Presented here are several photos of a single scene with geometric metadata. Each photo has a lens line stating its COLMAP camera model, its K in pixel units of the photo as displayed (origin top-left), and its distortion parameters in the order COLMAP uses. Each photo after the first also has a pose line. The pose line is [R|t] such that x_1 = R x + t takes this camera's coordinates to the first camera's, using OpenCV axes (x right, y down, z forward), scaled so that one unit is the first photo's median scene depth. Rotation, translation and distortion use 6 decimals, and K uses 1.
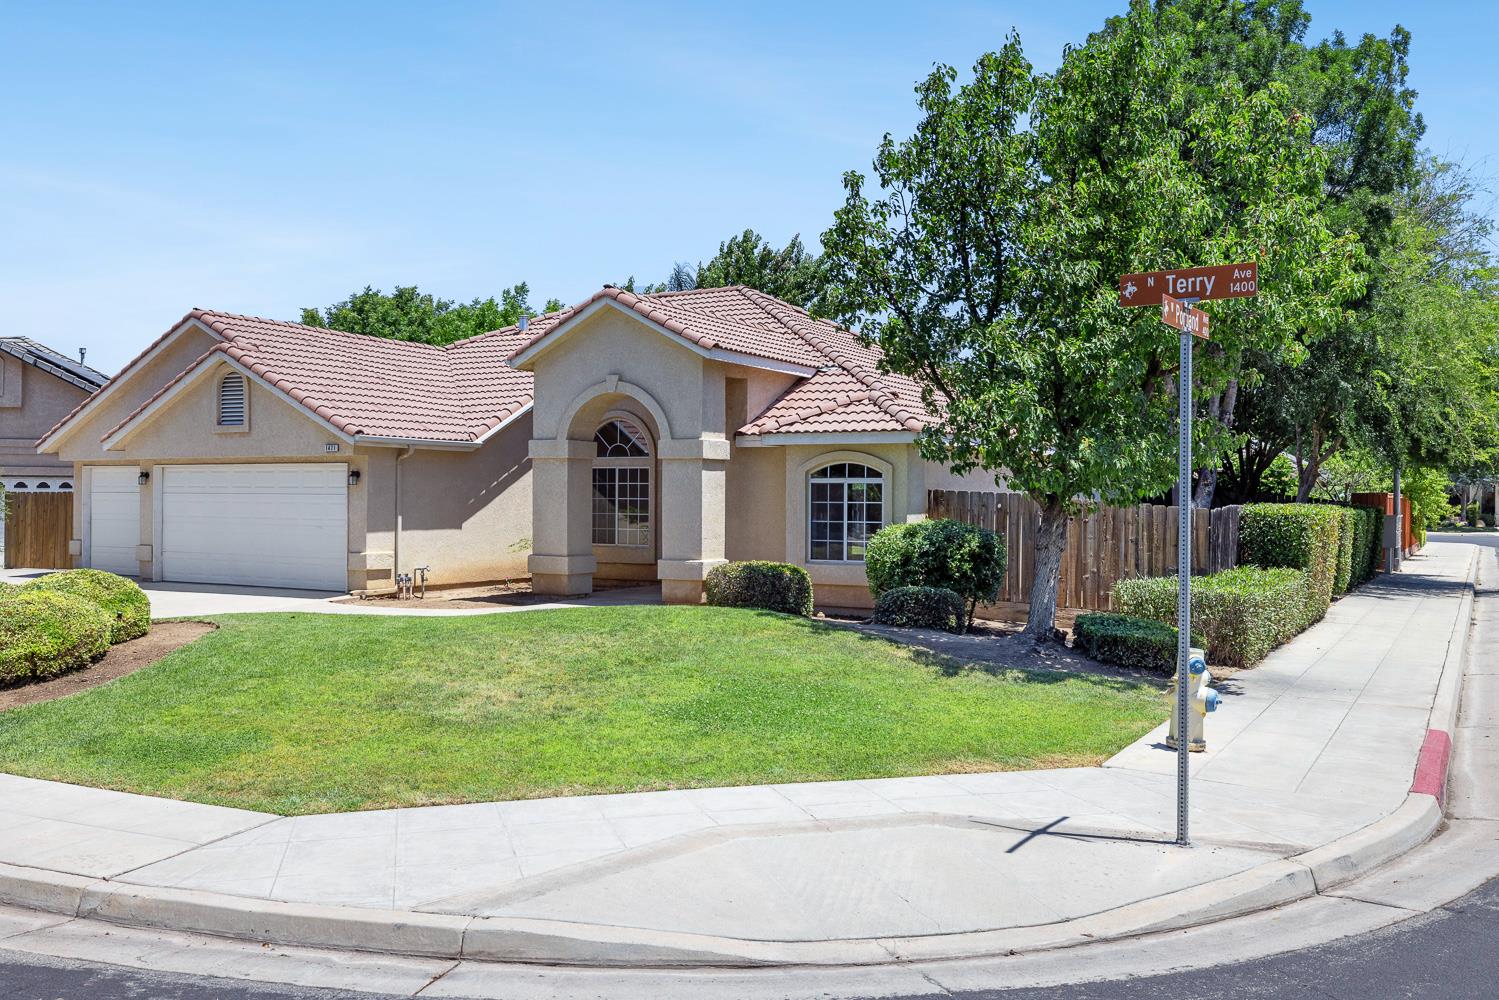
lens RADIAL K [[1277.3, 0, 749.5], [0, 1277.3, 500.0], [0, 0, 1]] dist [-0.005810, 0.003521]
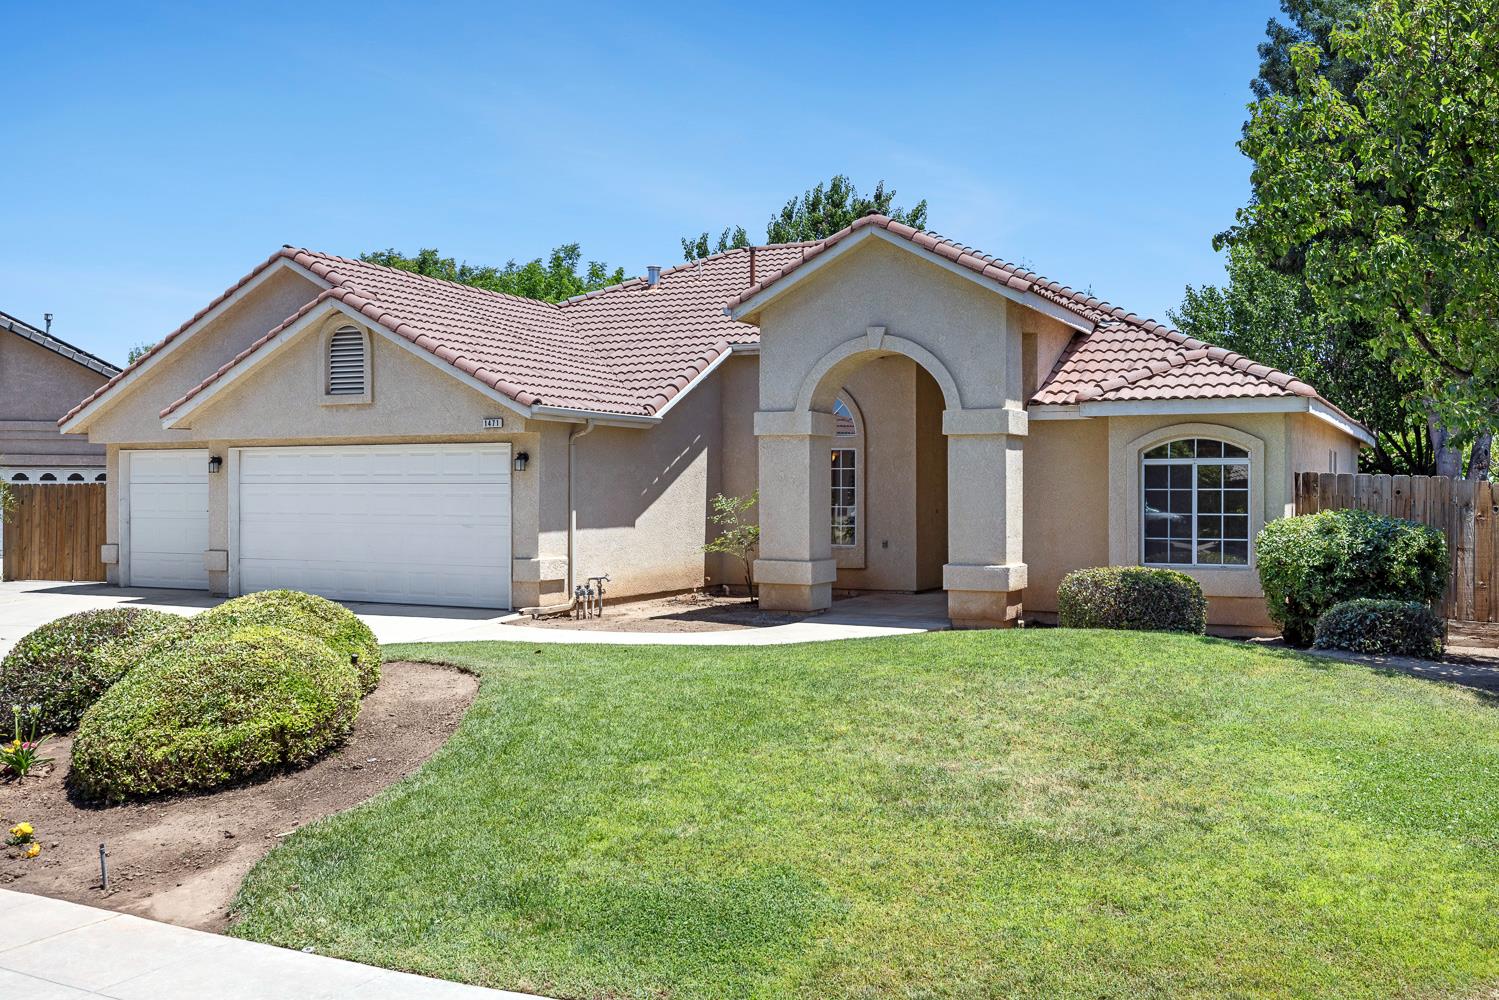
lens RADIAL K [[1313.1, 0, 749.5], [0, 1313.1, 500.0], [0, 0, 1]] dist [0.001535, 0.000241]
pose [[0.997772, -0.006001, 0.066441, -0.224632], [0.005654, 0.999969, 0.005408, 0.002256], [-0.066471, -0.005020, 0.997776, 0.198126]]
